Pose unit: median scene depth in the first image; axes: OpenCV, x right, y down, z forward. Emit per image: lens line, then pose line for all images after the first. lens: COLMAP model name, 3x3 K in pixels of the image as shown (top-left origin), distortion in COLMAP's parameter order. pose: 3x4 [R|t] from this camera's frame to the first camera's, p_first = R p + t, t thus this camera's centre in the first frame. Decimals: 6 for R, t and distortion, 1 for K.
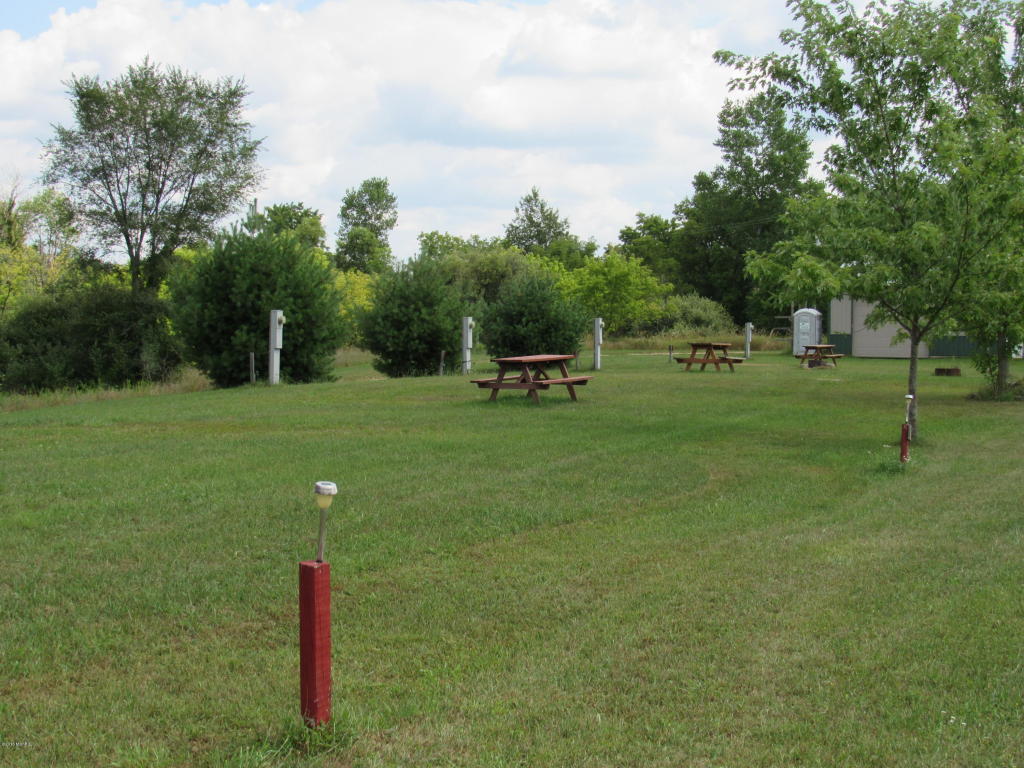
lens RADIAL K [[1816.1, 0, 514.6], [0, 1816.1, 381.9], [0, 0, 1]] dist [-0.049926, 0.000000]
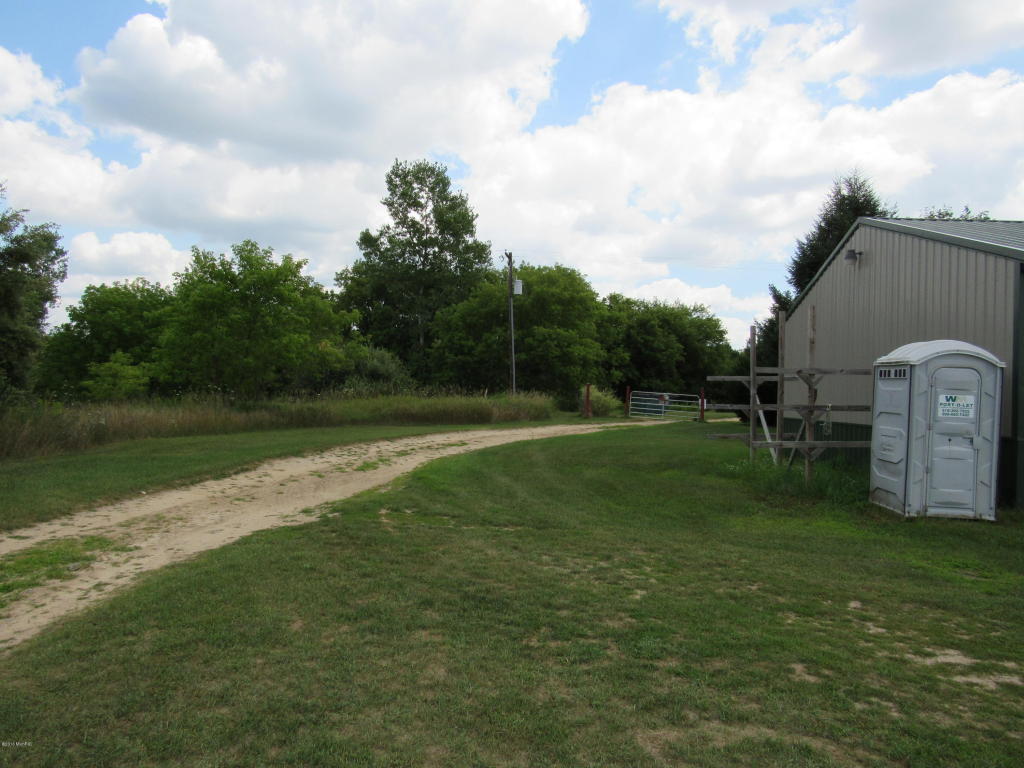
lens RADIAL K [[756.2, 0, 509.9], [0, 756.2, 382.7], [0, 0, 1]] dist [-0.024108, 0.007665]
pose [[0.944094, 0.018715, 0.329144, 0.040366], [-0.010711, 0.999602, -0.026115, -0.019157], [-0.329501, 0.021130, 0.943919, 0.574148]]
